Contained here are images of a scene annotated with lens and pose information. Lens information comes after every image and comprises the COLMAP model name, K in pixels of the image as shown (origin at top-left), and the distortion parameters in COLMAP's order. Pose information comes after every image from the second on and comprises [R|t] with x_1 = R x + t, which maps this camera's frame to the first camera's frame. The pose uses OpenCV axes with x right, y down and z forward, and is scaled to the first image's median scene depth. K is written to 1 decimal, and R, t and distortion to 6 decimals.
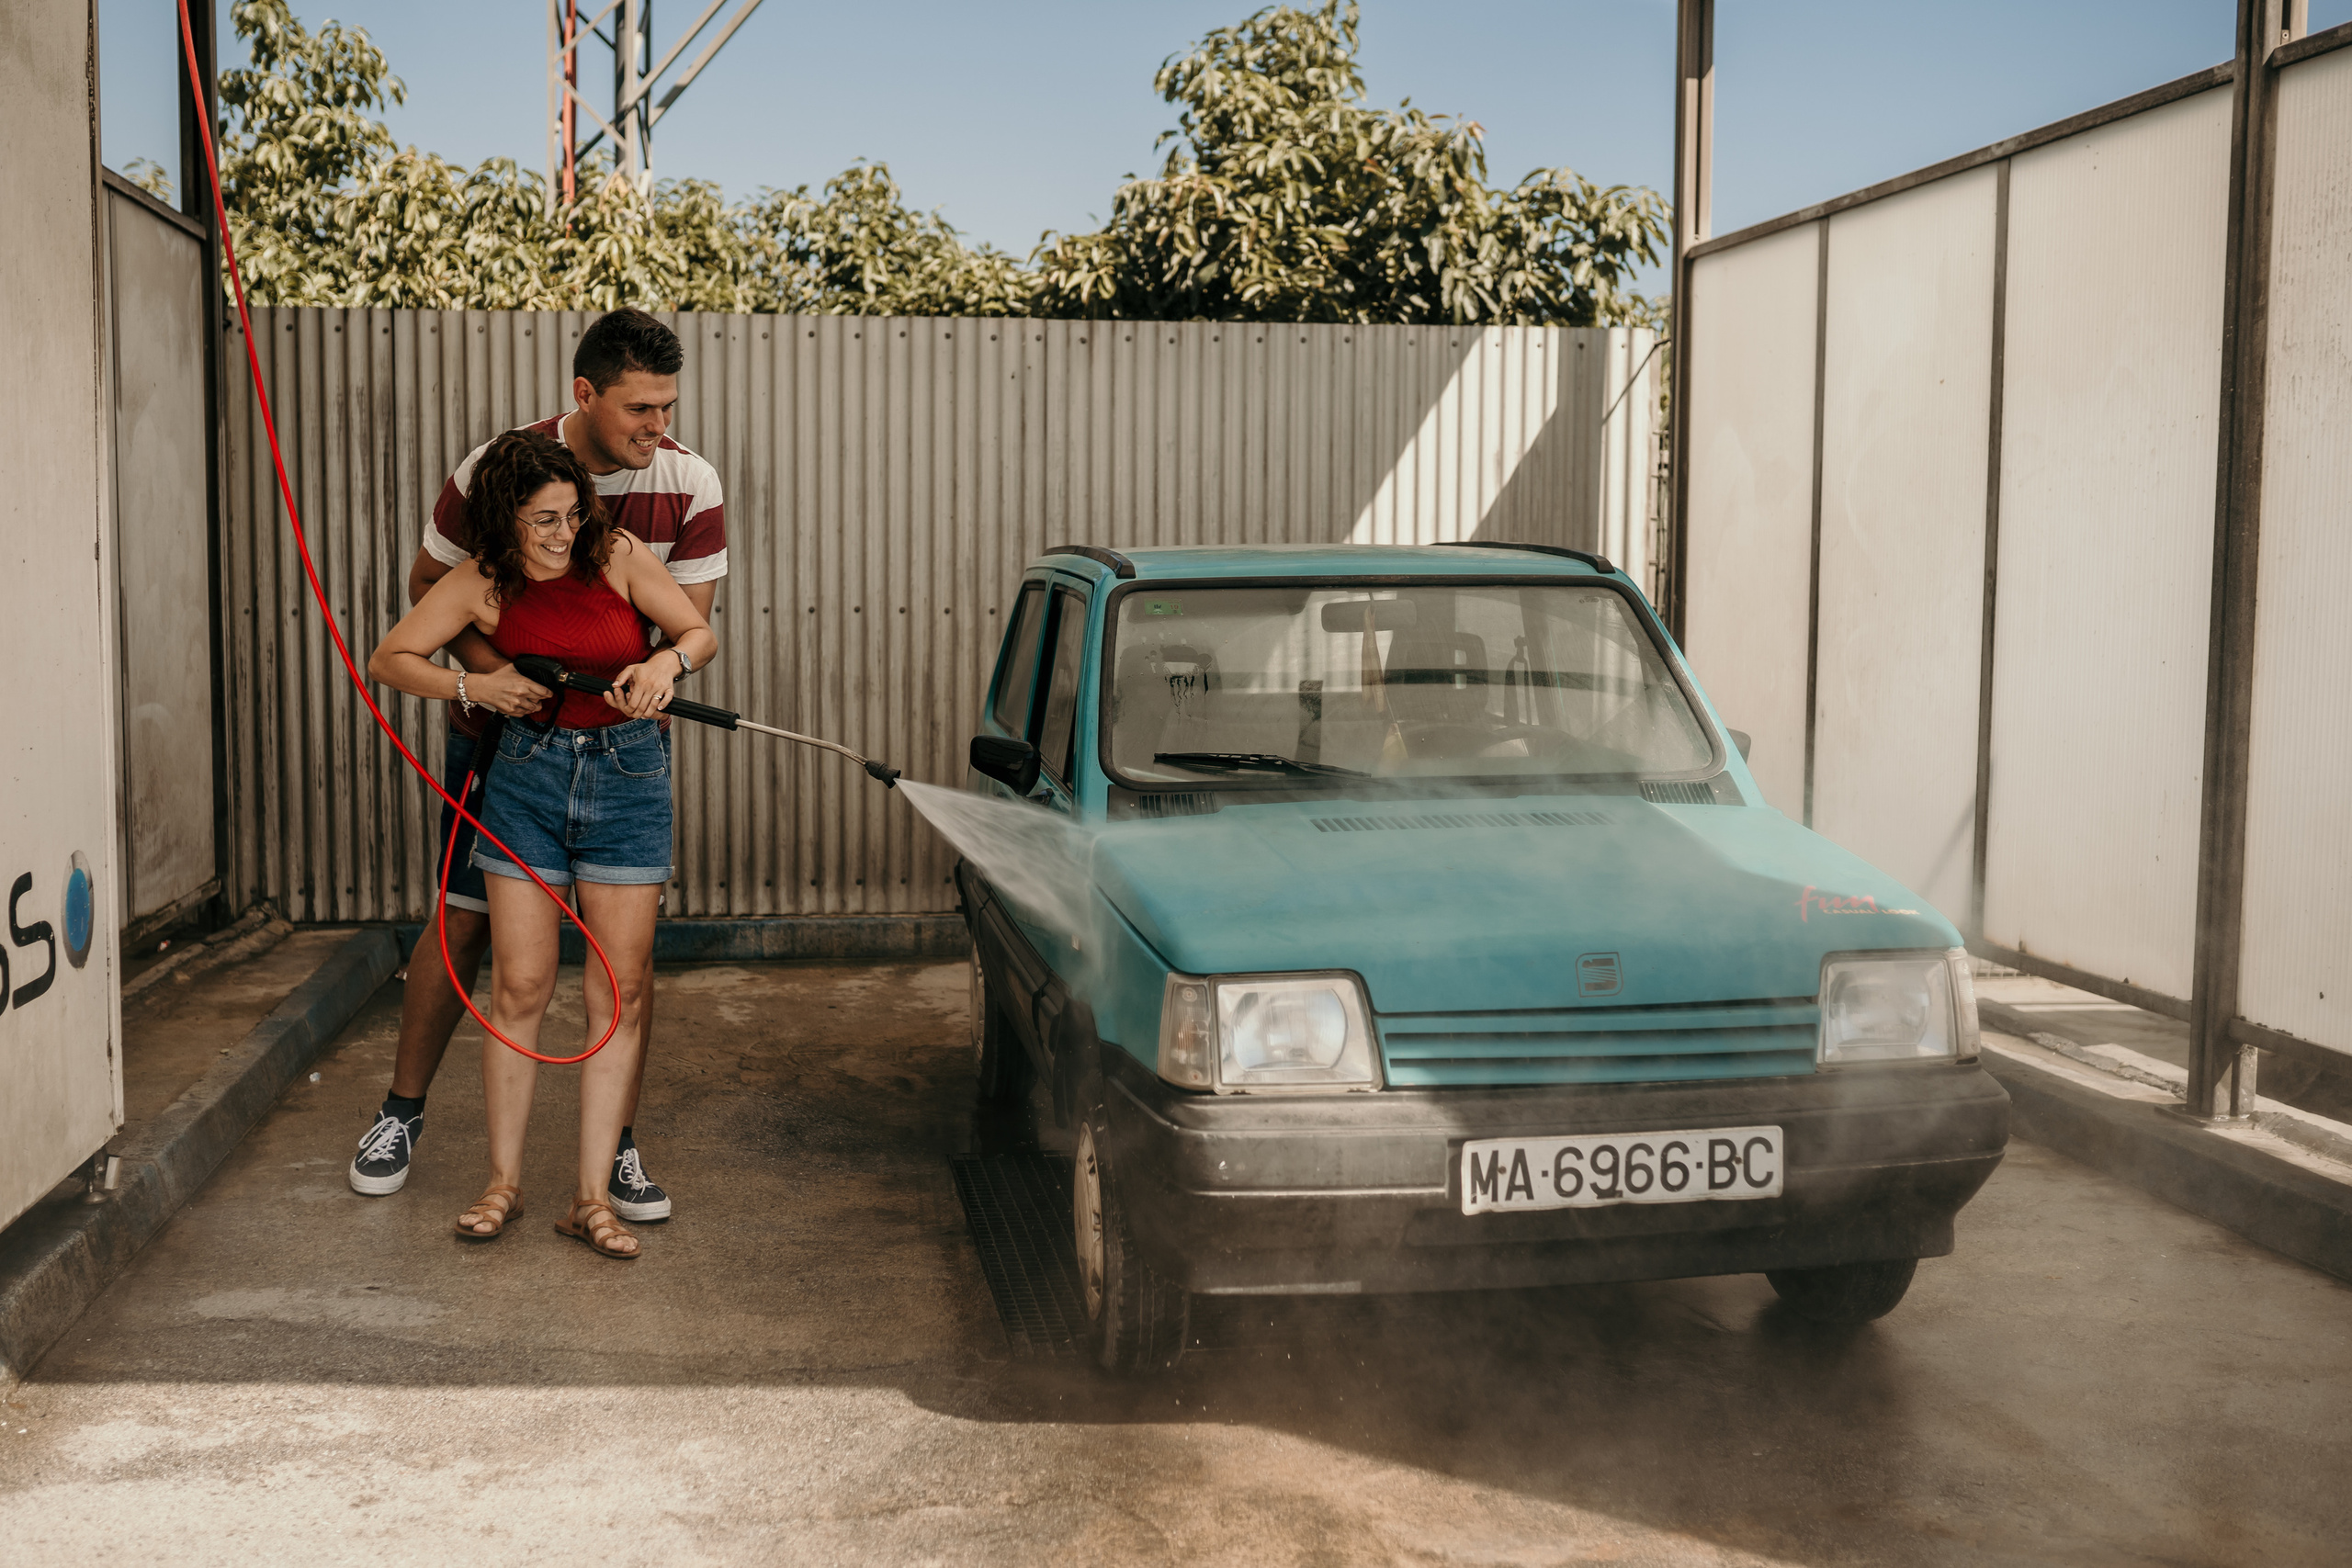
lens RADIAL K [[2265.1, 0, 1156.0], [0, 2265.1, 741.6], [0, 0, 1]] dist [-0.039271, 0.000000]
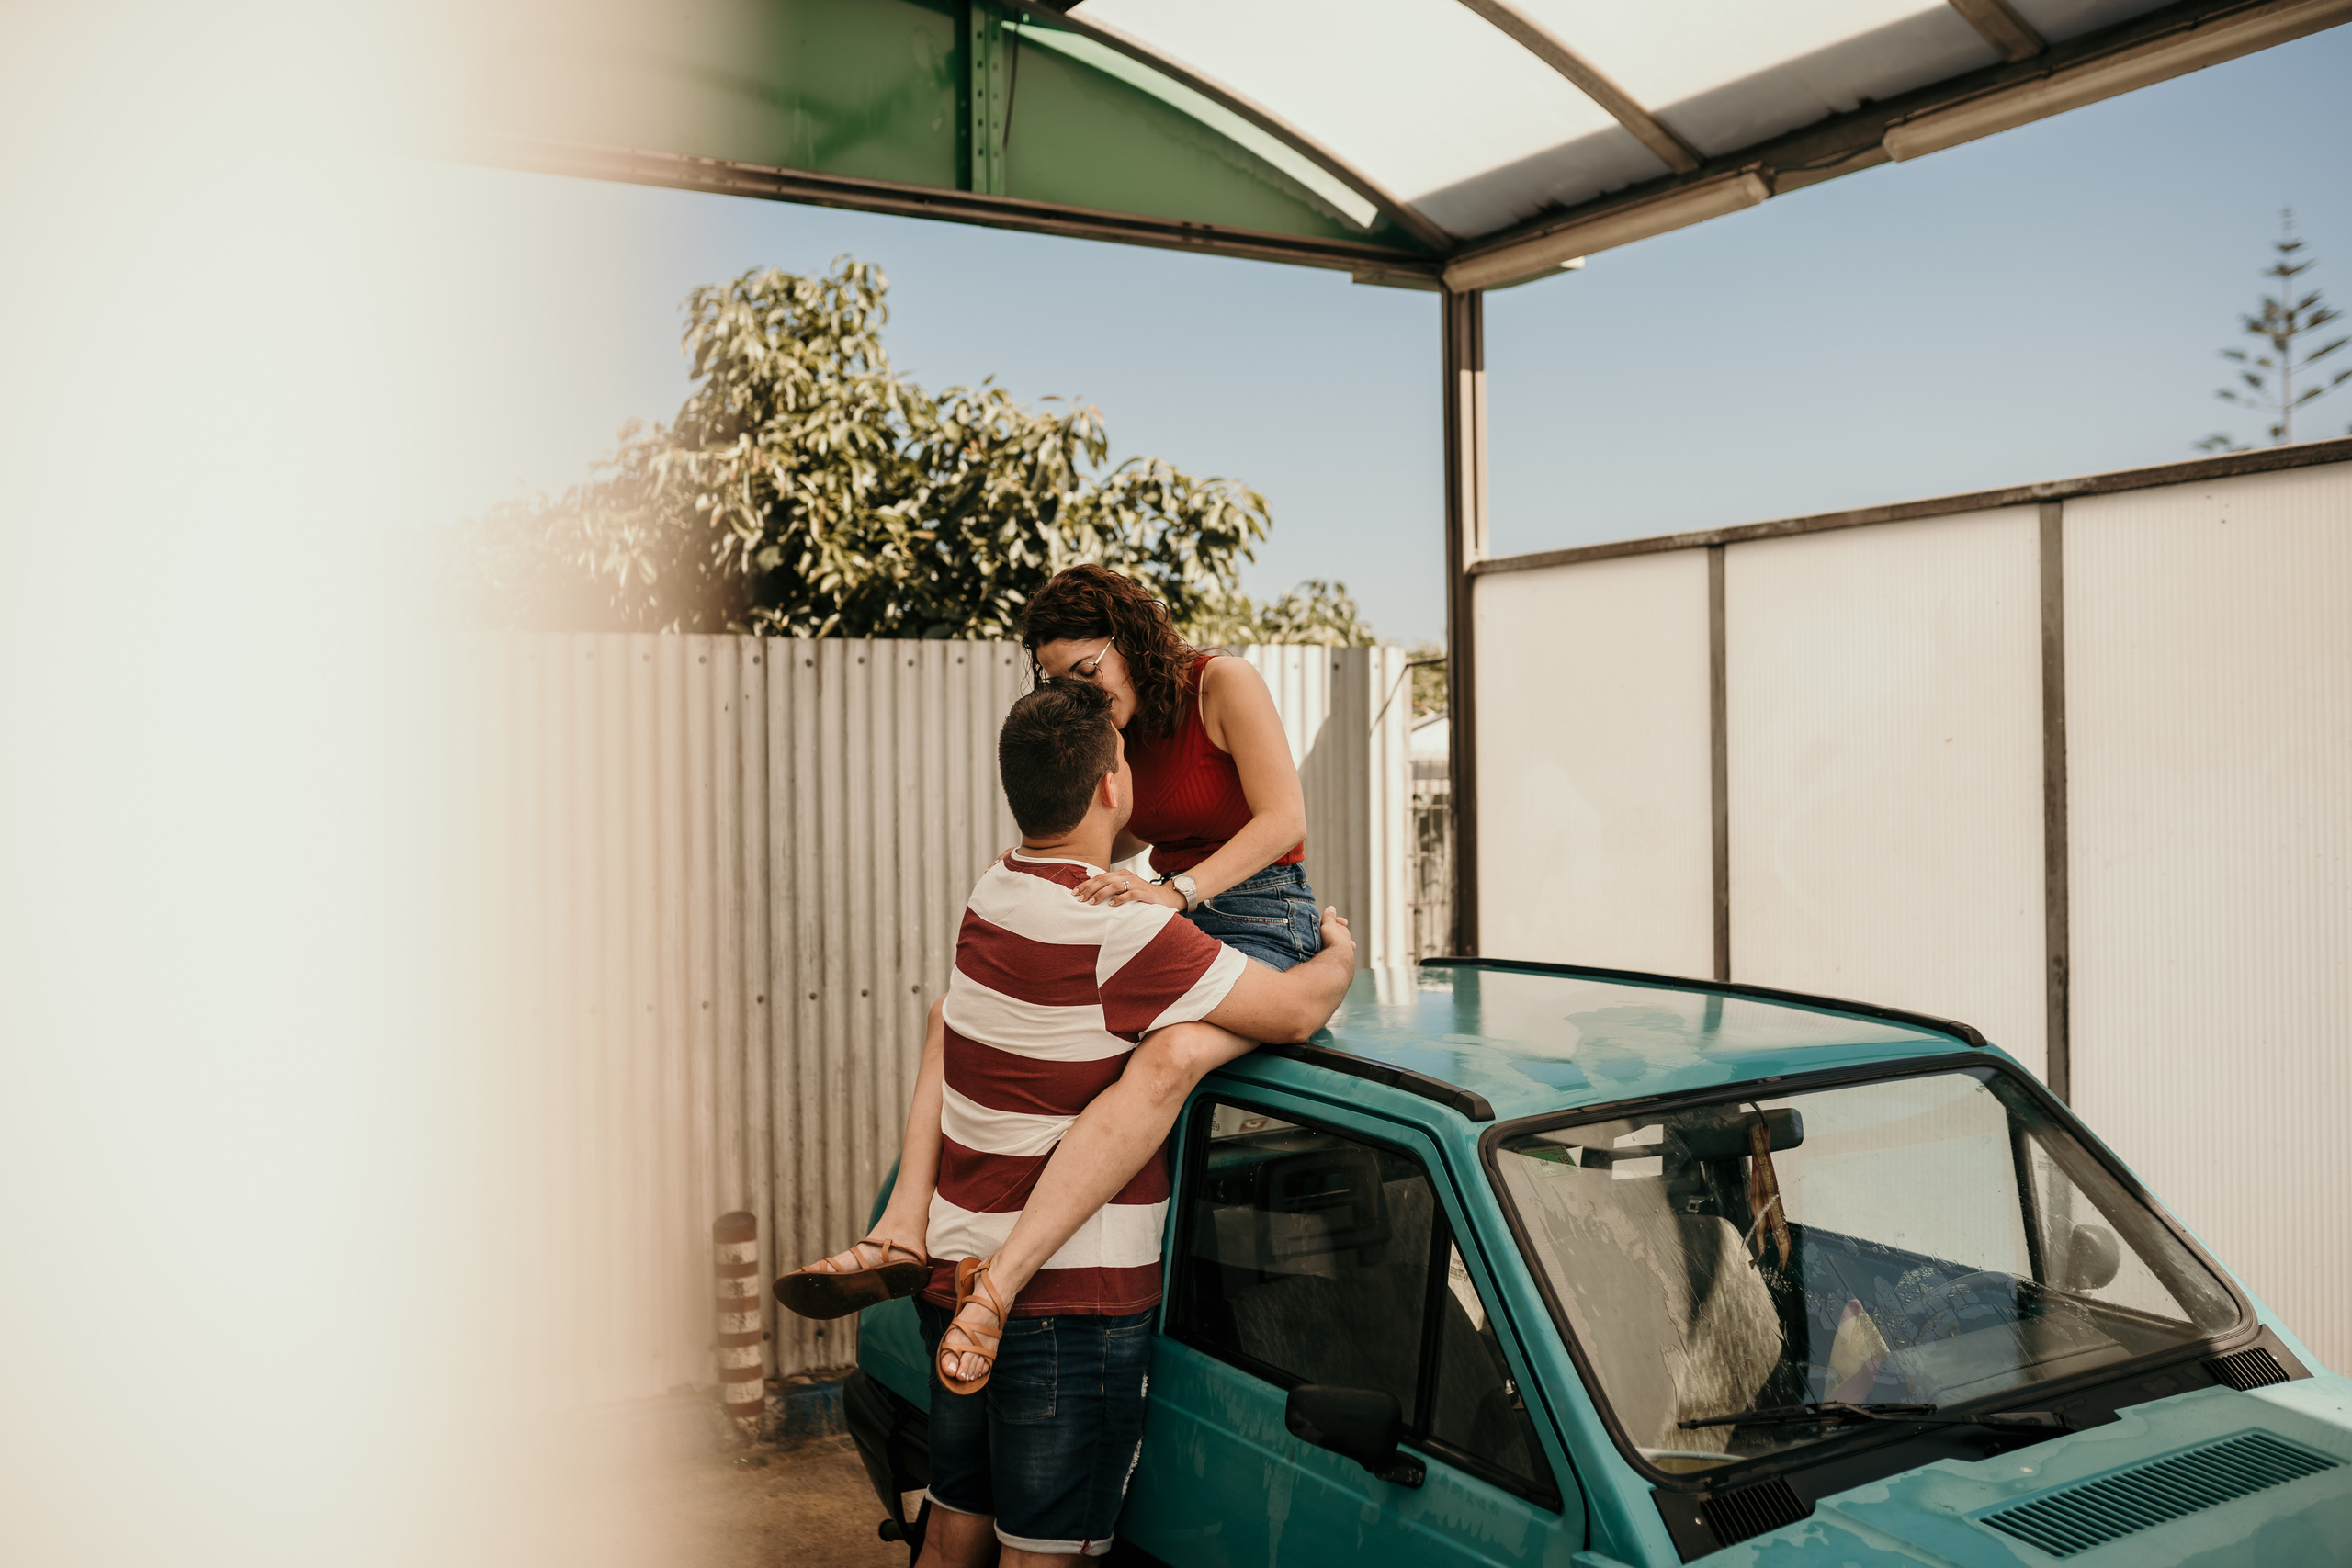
lens RADIAL K [[2130.8, 0, 1159.1], [0, 2130.8, 797.2], [0, 0, 1]] dist [-0.039088, 0.000000]
pose [[0.934362, -0.018421, 0.355849, -0.178514], [0.045083, 0.996749, -0.066778, -0.069902], [-0.353462, 0.078438, 0.932154, 0.240352]]
